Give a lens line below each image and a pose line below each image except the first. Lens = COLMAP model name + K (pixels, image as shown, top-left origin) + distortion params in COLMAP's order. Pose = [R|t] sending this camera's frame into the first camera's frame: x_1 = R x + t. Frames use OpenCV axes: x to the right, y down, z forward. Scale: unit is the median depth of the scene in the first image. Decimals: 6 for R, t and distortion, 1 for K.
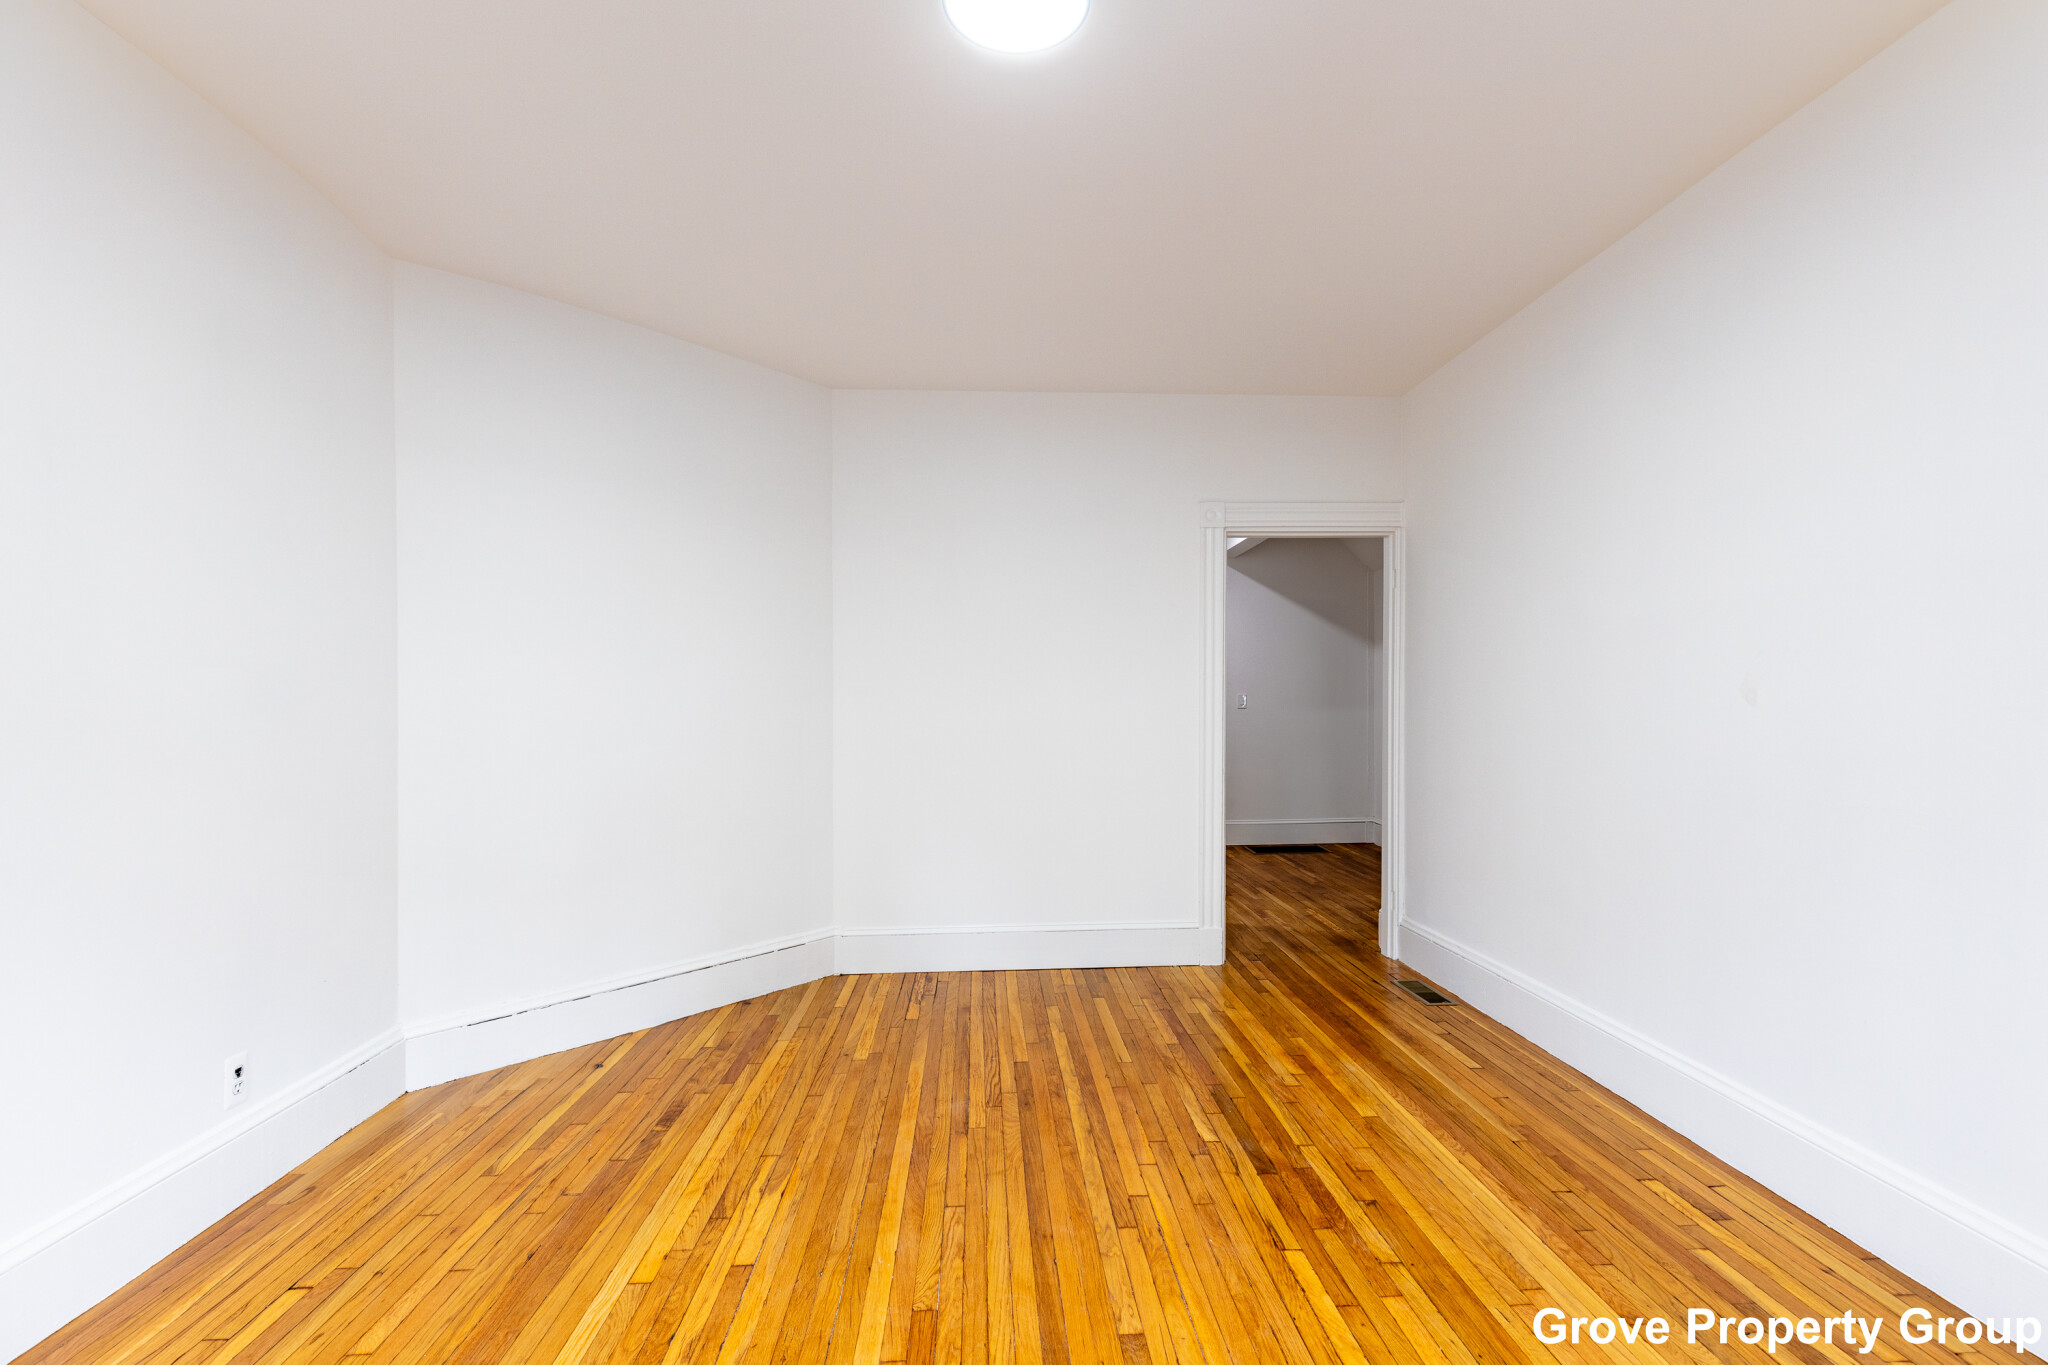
lens RADIAL K [[938.5, 0, 1027.5], [0, 938.5, 687.2], [0, 0, 1]] dist [0.001431, -0.000644]
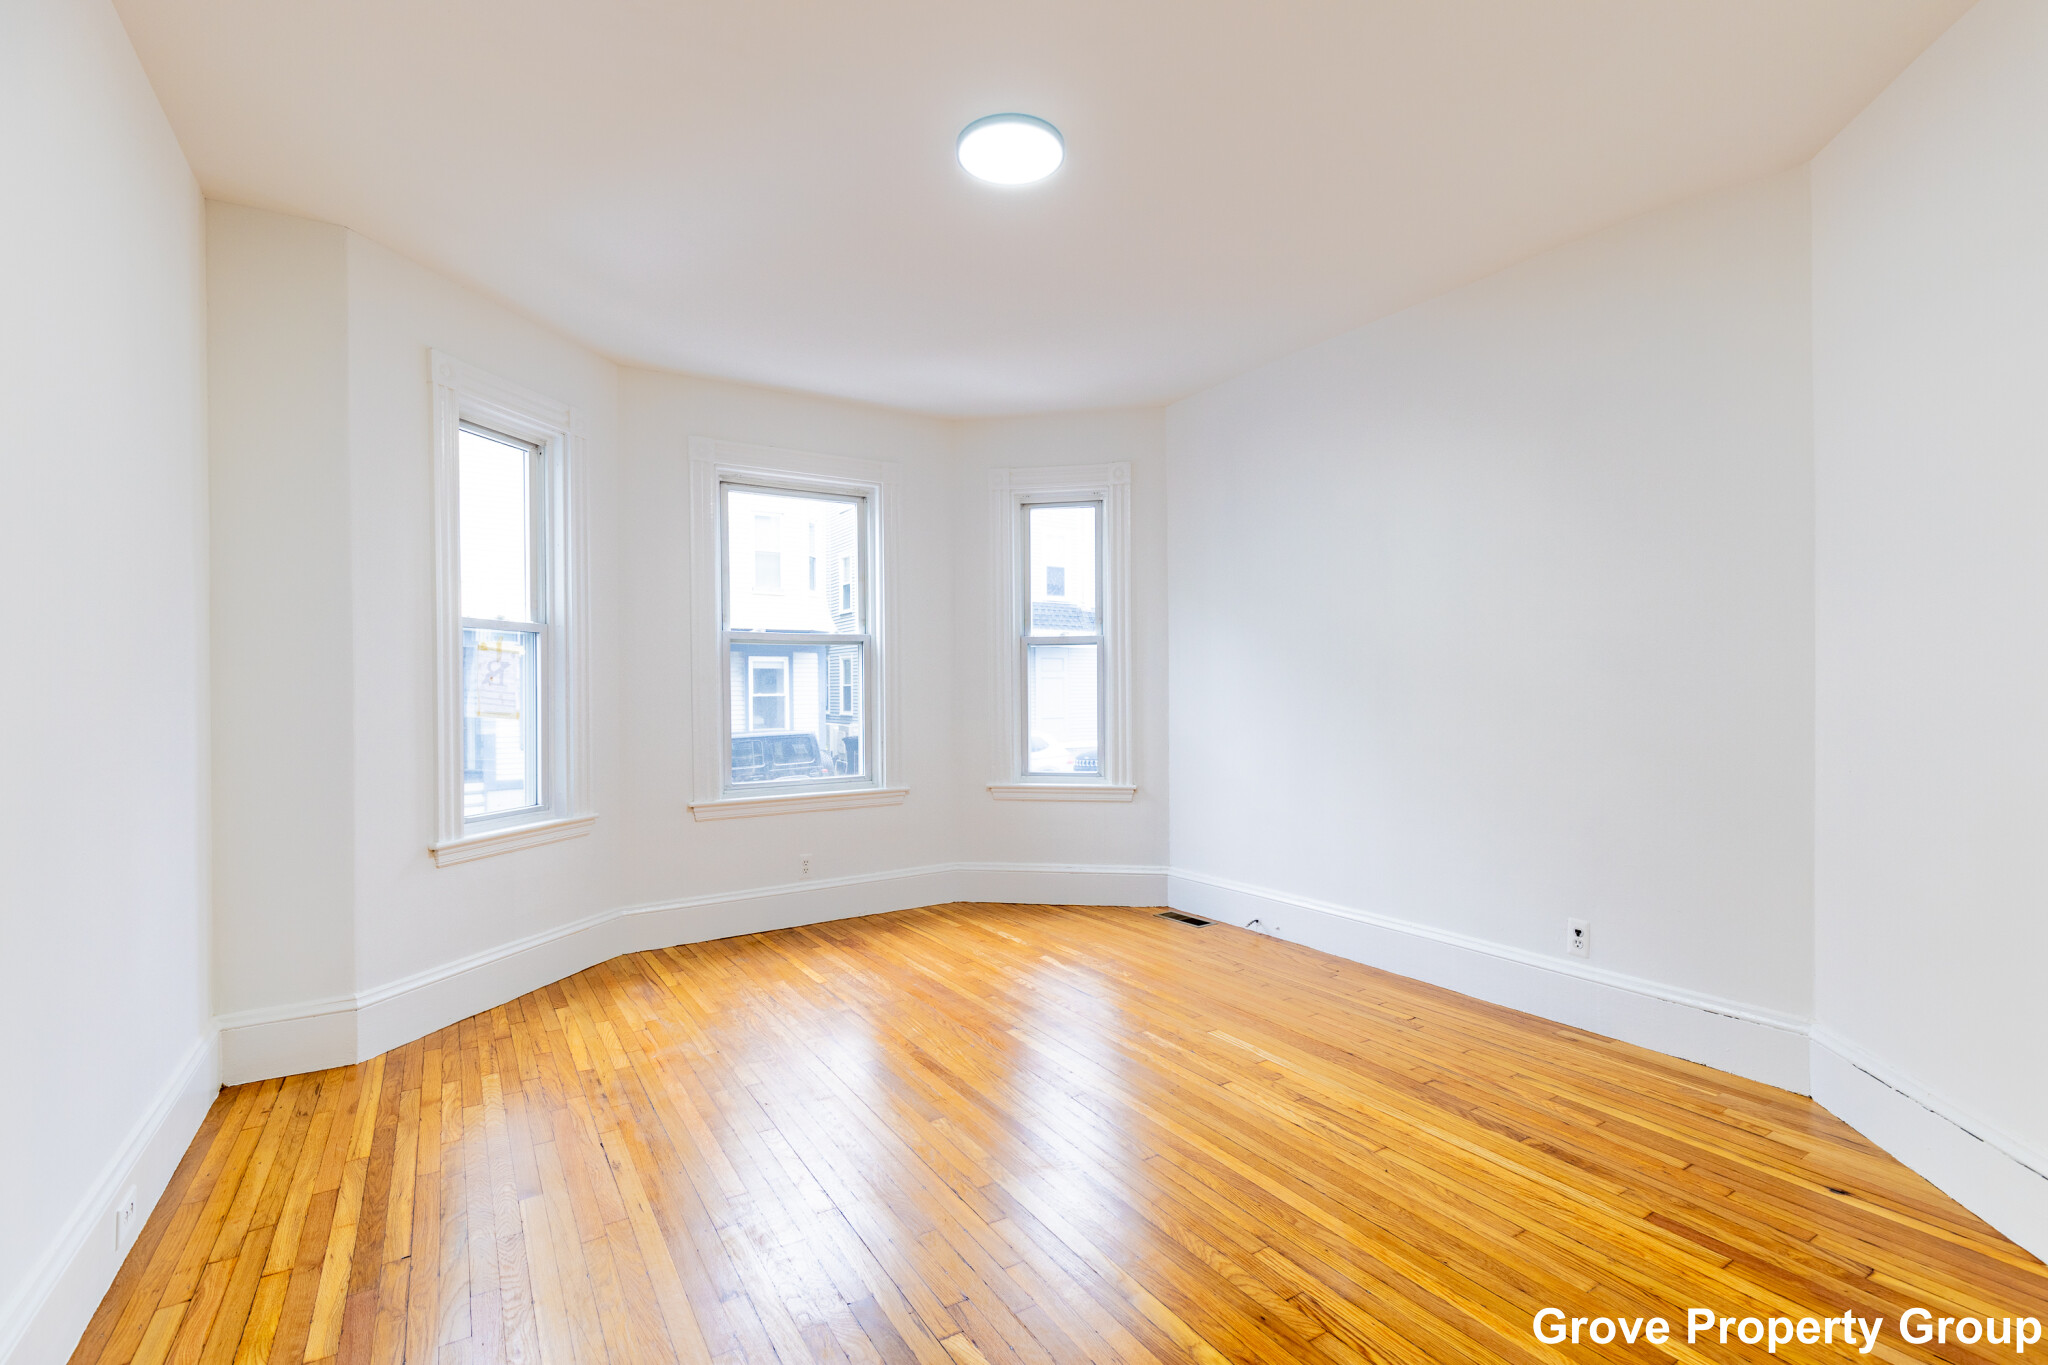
lens RADIAL K [[938.5, 0, 1027.4], [0, 938.5, 684.6], [0, 0, 1]] dist [0.001431, -0.000644]
pose [[-0.877023, 0.009949, -0.480346, 0.456705], [0.018575, 0.999740, -0.013208, 0.045047], [0.480089, -0.020506, -0.876980, 1.602920]]
